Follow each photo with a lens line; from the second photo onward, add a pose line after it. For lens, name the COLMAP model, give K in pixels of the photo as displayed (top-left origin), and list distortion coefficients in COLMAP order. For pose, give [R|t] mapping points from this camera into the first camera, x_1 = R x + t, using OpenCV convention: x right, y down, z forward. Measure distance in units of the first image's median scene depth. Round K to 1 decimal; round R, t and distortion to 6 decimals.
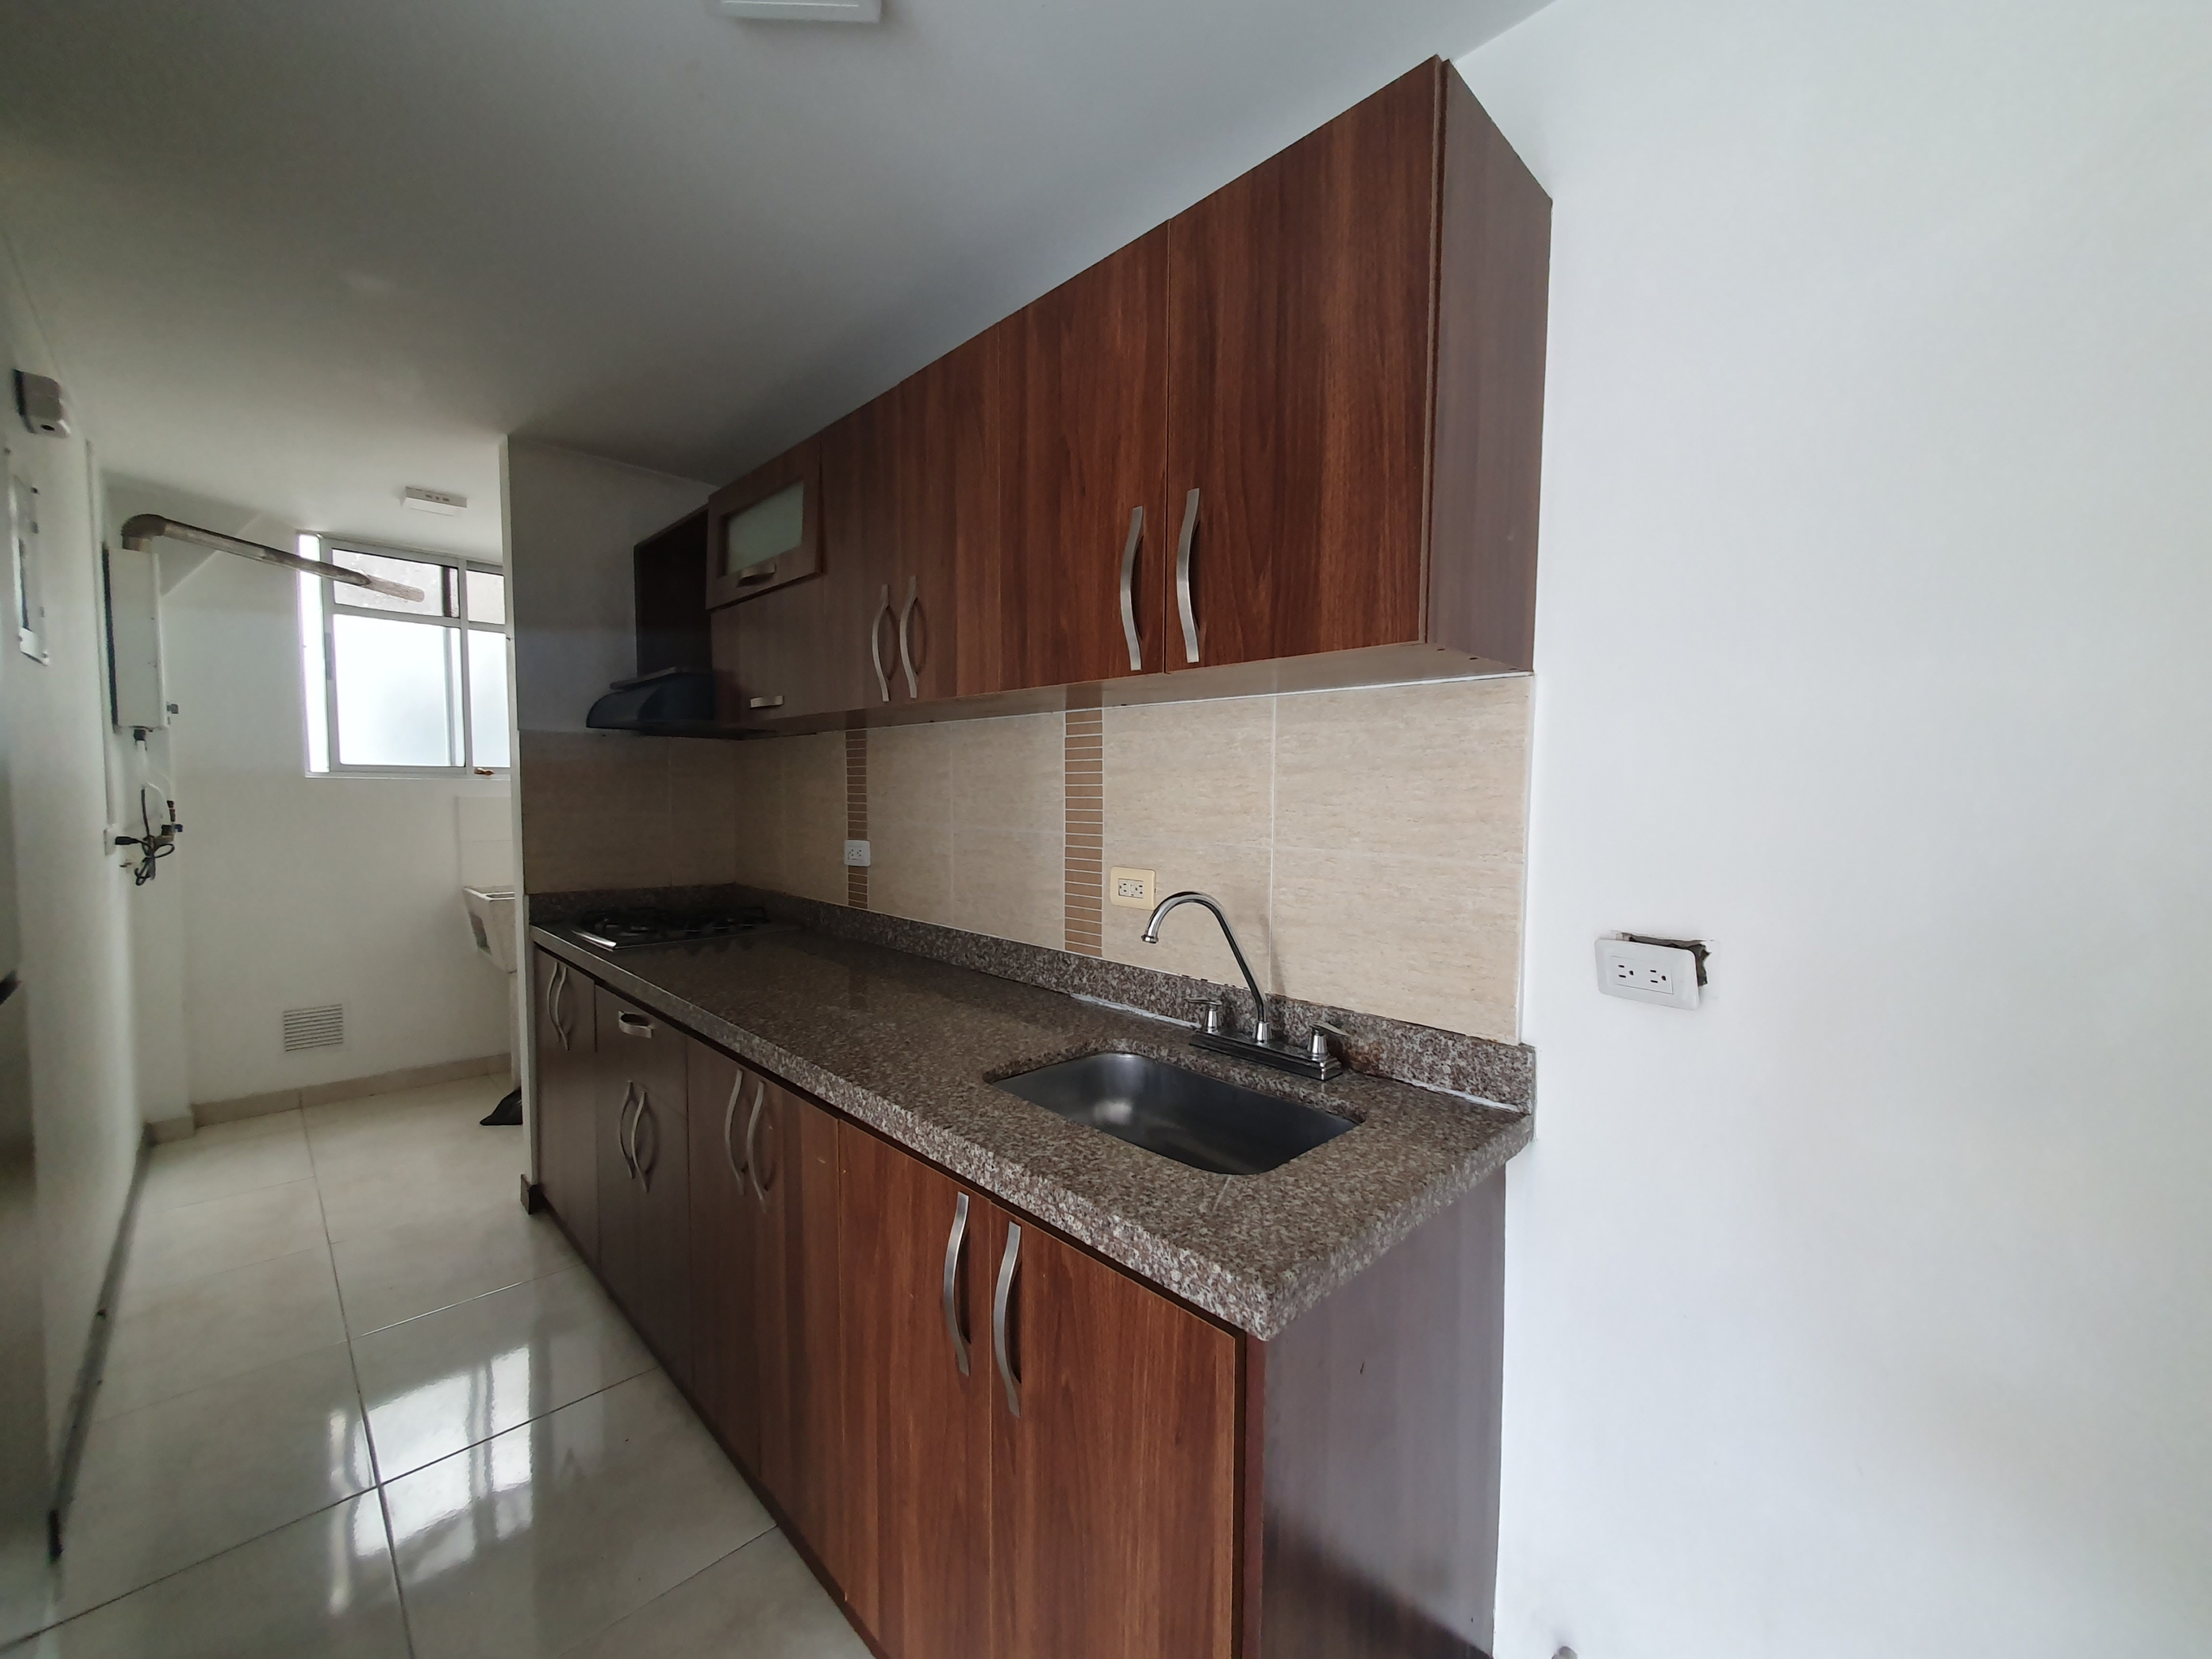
lens RADIAL K [[864.9, 0, 1094.1], [0, 864.9, 834.6], [0, 0, 1]] dist [0.011249, -0.000015]
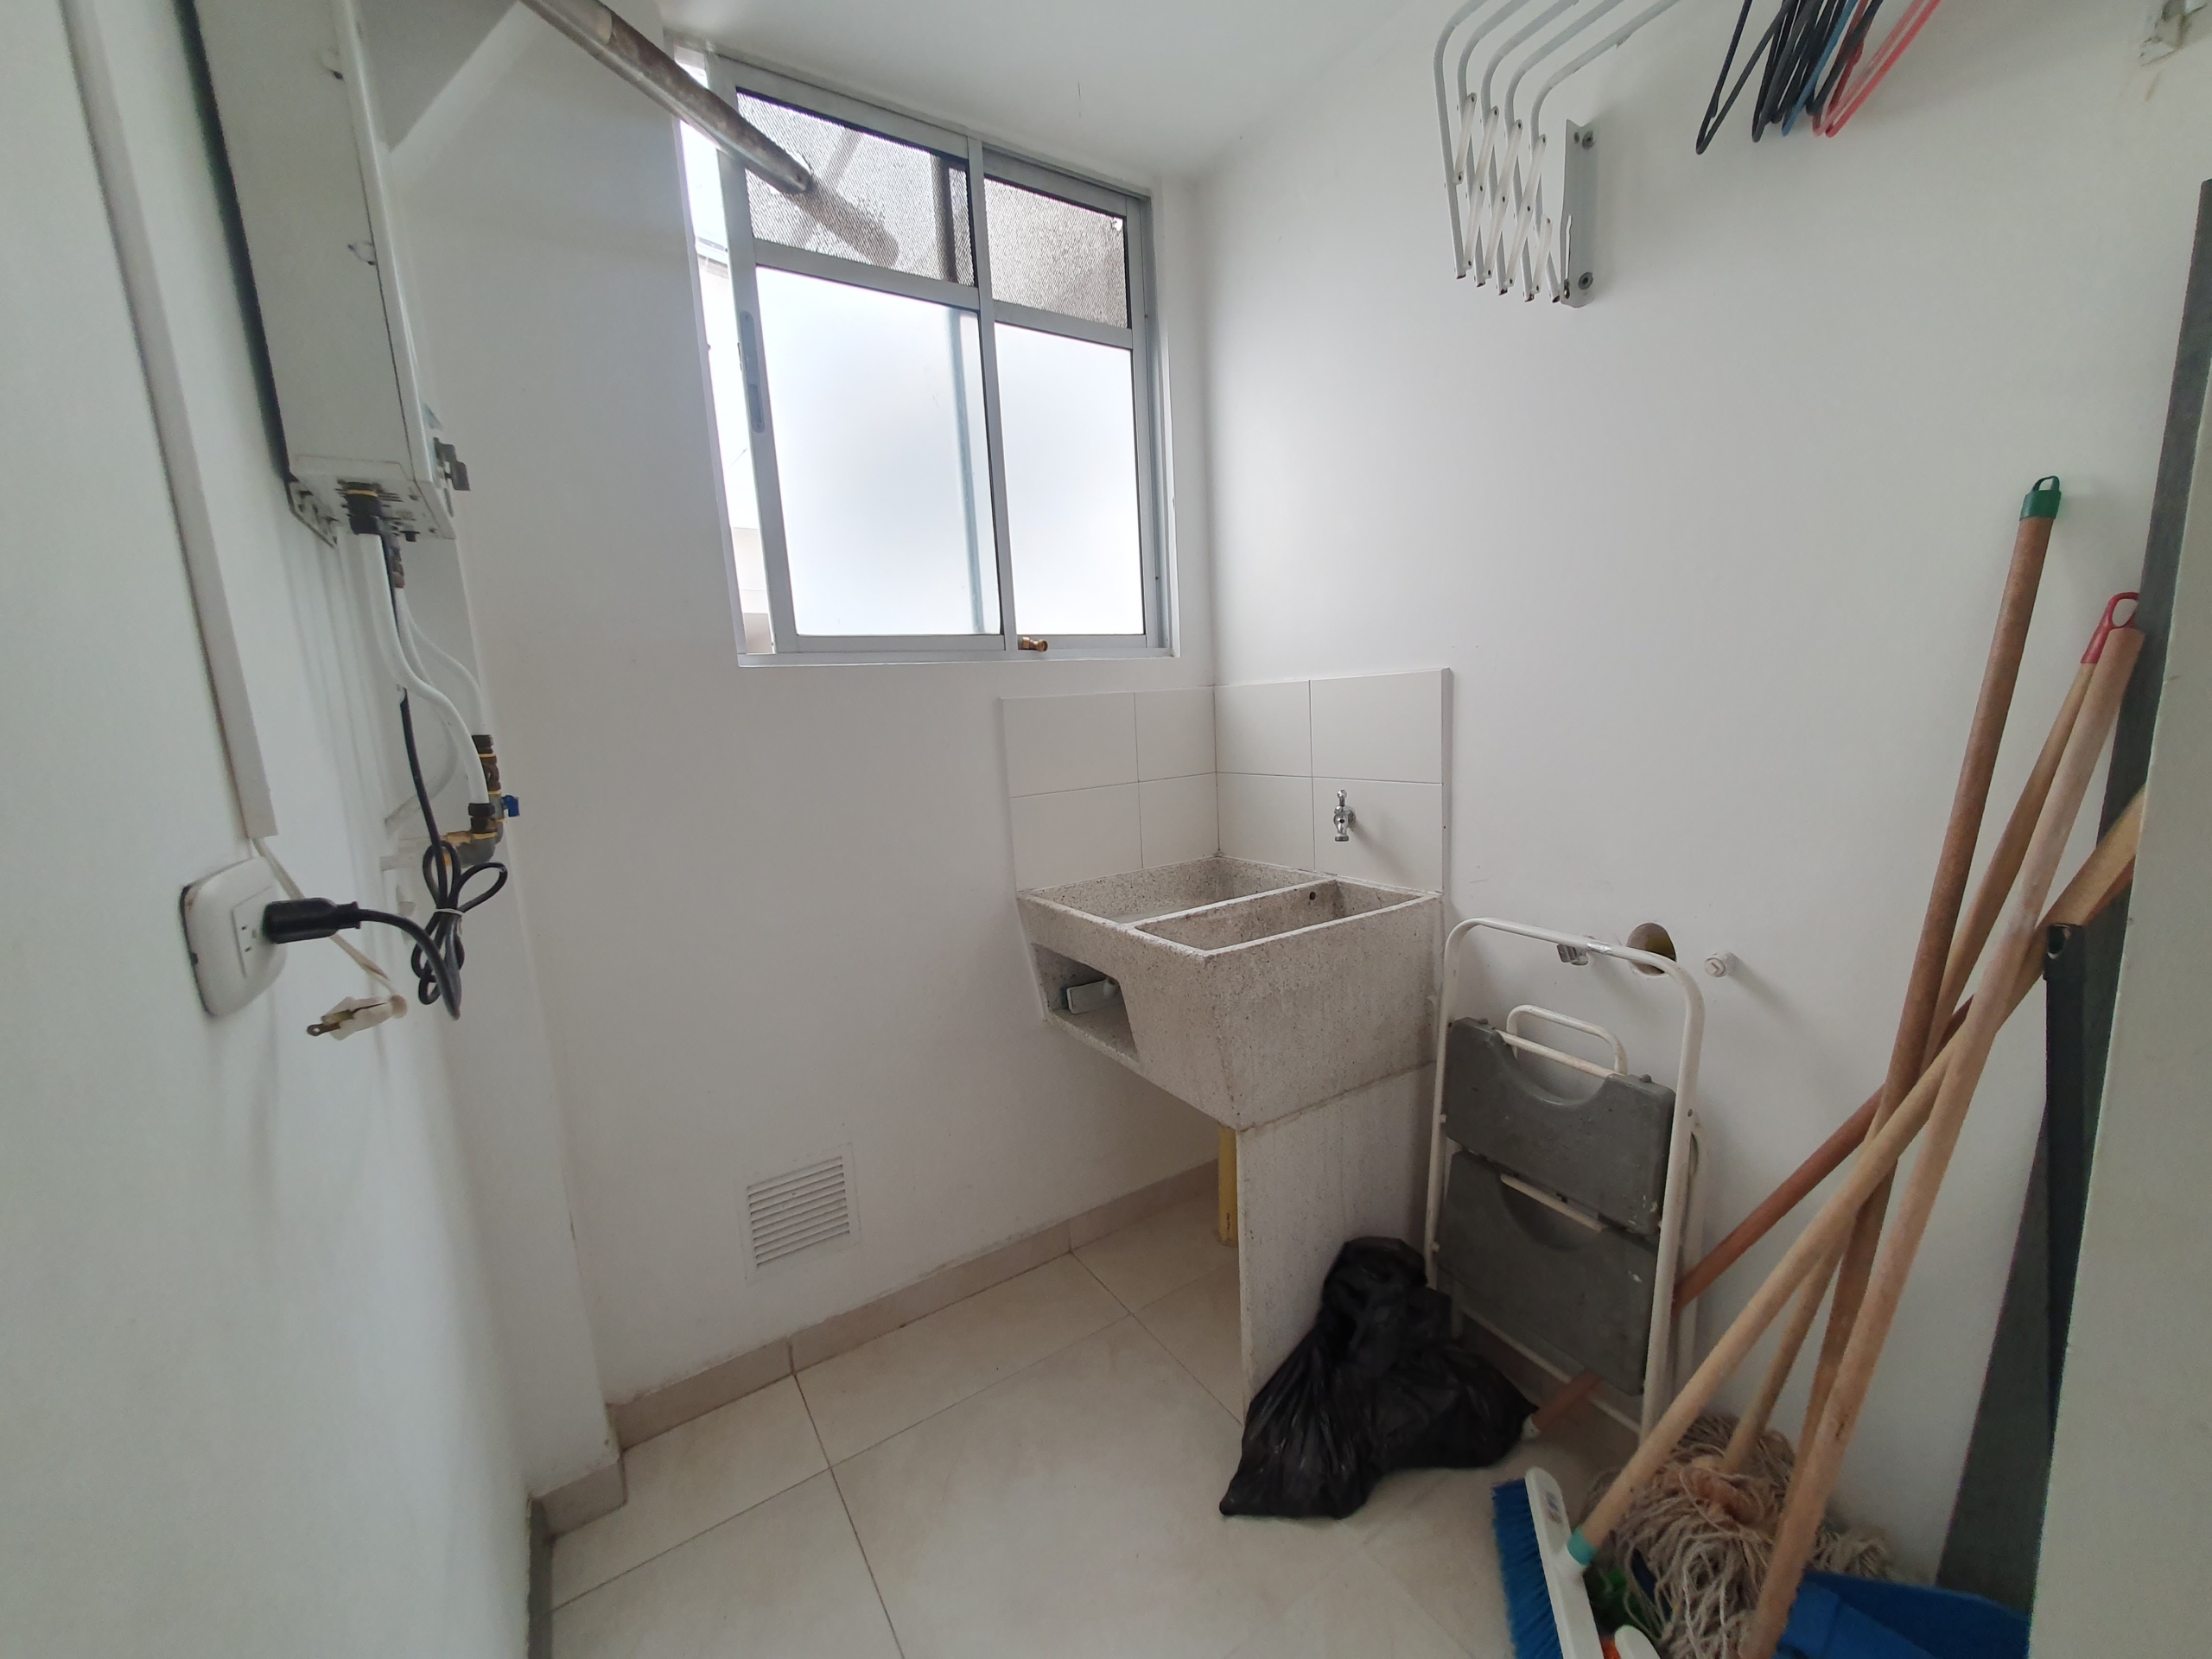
lens RADIAL K [[864.9, 0, 1107.0], [0, 864.9, 841.4], [0, 0, 1]] dist [0.011249, -0.000015]
pose [[0.977476, -0.021906, -0.209908, -0.635562], [0.046314, 0.992619, 0.112080, -0.020055], [0.205903, -0.119277, 0.971276, 0.610331]]
